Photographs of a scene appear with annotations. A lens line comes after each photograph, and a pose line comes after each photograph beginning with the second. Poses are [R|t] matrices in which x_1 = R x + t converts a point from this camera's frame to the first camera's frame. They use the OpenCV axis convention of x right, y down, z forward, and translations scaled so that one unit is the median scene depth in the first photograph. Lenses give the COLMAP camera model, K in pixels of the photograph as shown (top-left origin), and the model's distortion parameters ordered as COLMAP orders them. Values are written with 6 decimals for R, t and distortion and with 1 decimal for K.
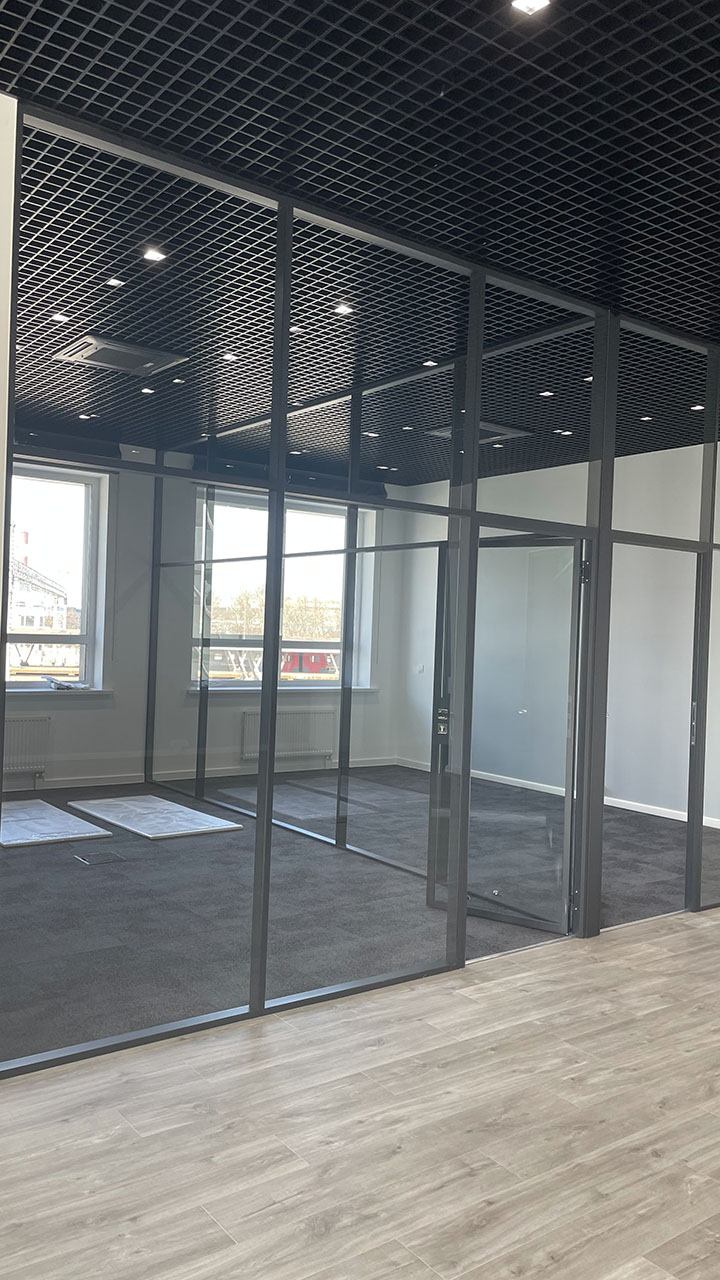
lens RADIAL K [[963.2, 0, 360.8], [0, 963.2, 636.1], [0, 0, 1]] dist [0.090288, -0.110421]
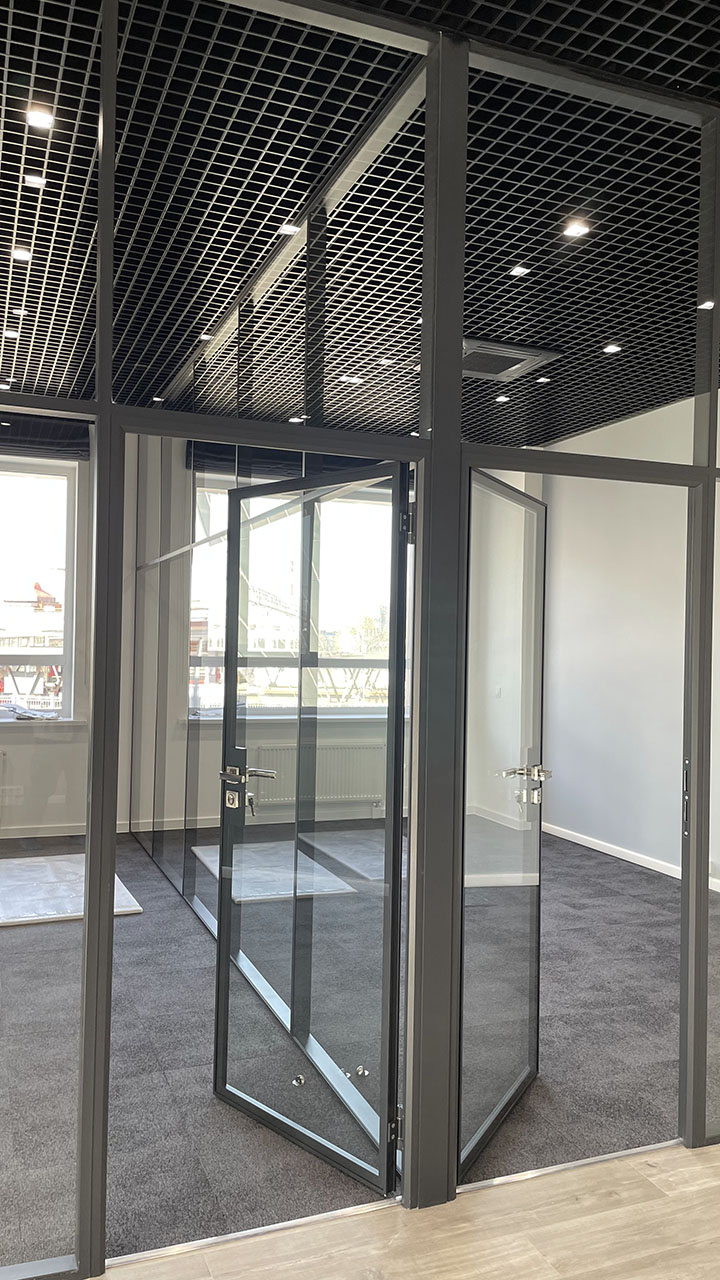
lens RADIAL K [[963.2, 0, 360.1], [0, 963.2, 636.4], [0, 0, 1]] dist [0.090288, -0.110421]
pose [[0.964530, -0.020854, -0.263147, 0.304747], [0.015723, 0.999643, -0.021592, 0.008447], [0.263503, 0.016688, 0.964514, 0.411757]]
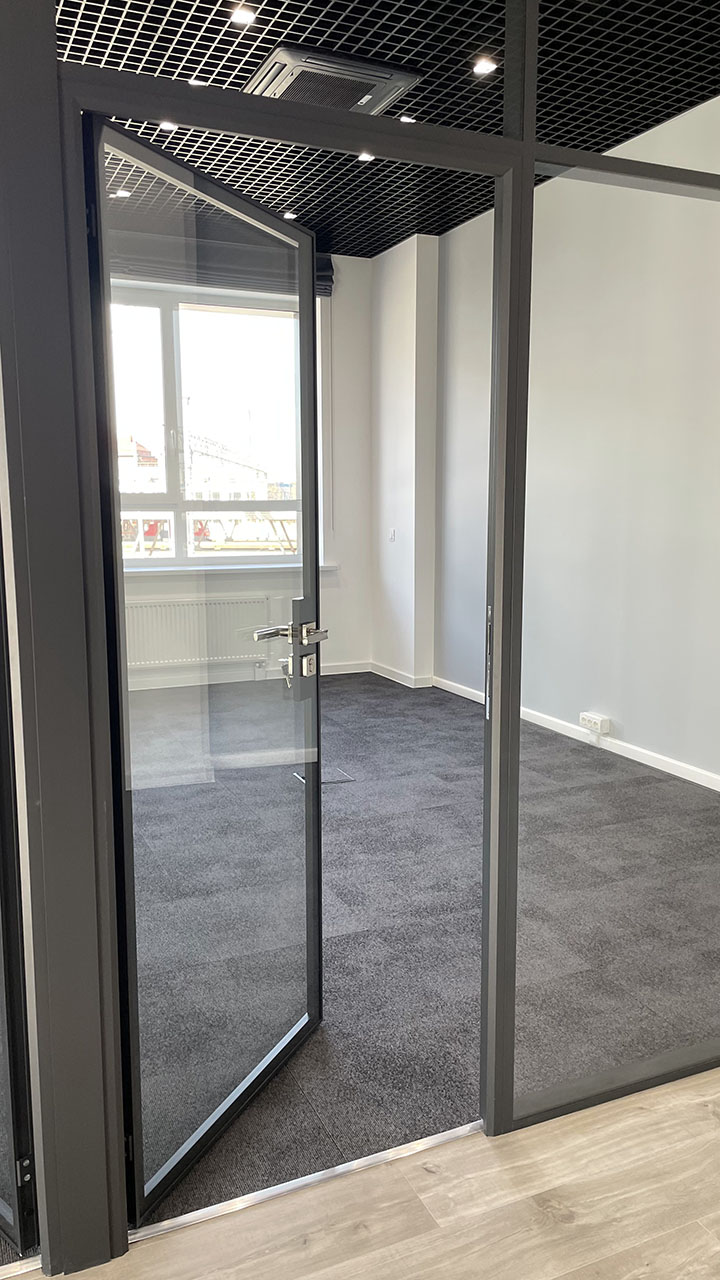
lens RADIAL K [[963.2, 0, 359.6], [0, 963.2, 640.6], [0, 0, 1]] dist [0.090288, -0.110421]
pose [[0.972749, -0.011404, -0.231579, 0.372280], [0.044156, 0.989621, 0.136747, 0.028152], [0.227616, -0.143246, 0.963157, 0.618850]]
